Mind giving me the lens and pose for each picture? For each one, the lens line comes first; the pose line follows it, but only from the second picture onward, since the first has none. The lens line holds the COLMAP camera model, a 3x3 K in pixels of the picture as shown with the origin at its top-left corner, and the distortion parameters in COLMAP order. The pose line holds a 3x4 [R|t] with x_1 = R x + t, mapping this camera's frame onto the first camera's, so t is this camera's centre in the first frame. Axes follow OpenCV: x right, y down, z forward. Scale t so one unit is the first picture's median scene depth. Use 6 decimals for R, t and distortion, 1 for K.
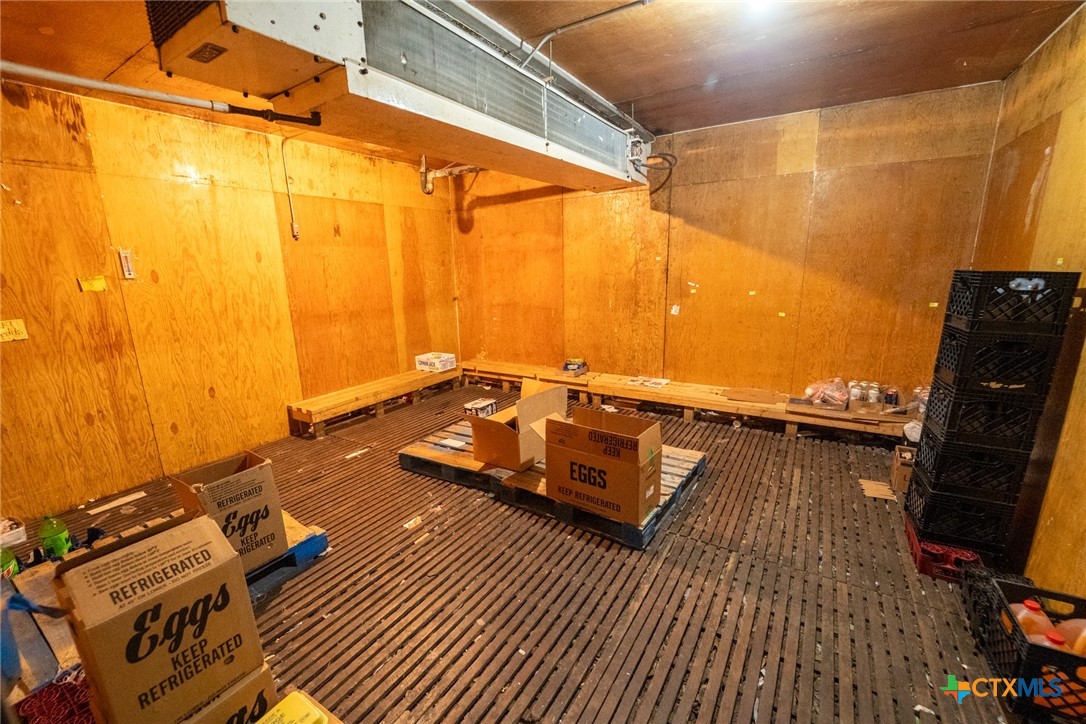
lens RADIAL K [[443.0, 0, 540.3], [0, 443.0, 364.4], [0, 0, 1]] dist [-0.021525, -0.000125]
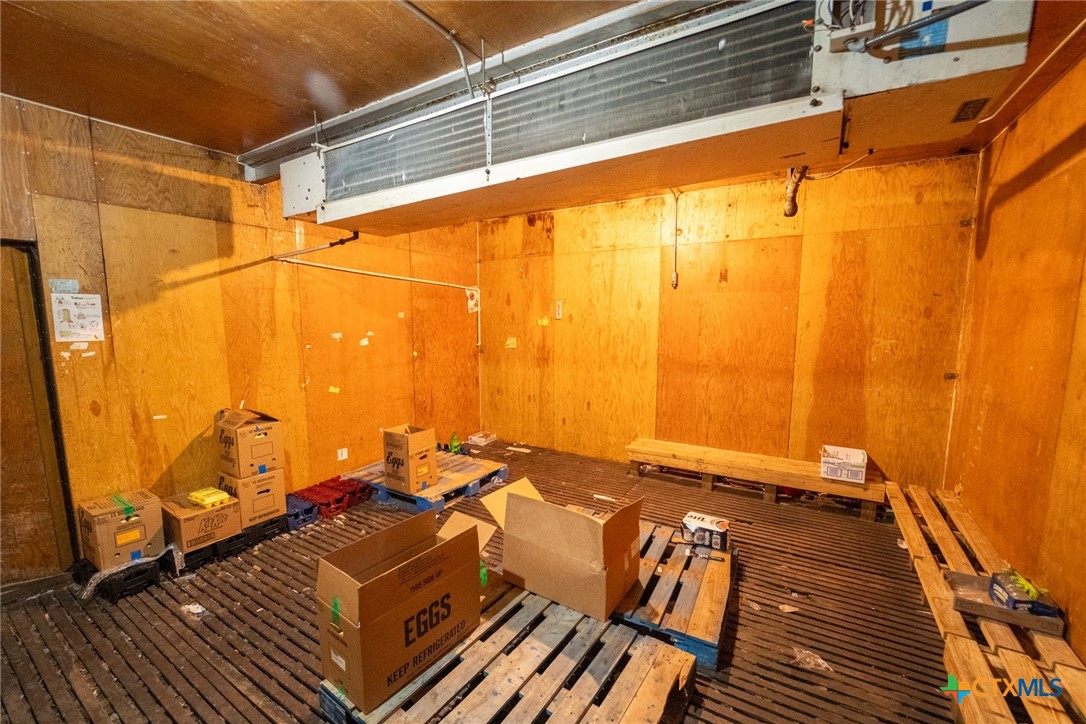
lens RADIAL K [[443.0, 0, 538.2], [0, 443.0, 366.0], [0, 0, 1]] dist [-0.021525, -0.000125]
pose [[0.011532, 0.144142, -0.989490, 0.533782], [-0.215458, 0.966669, 0.138307, -0.195074], [0.976445, 0.211599, 0.042205, 0.732377]]
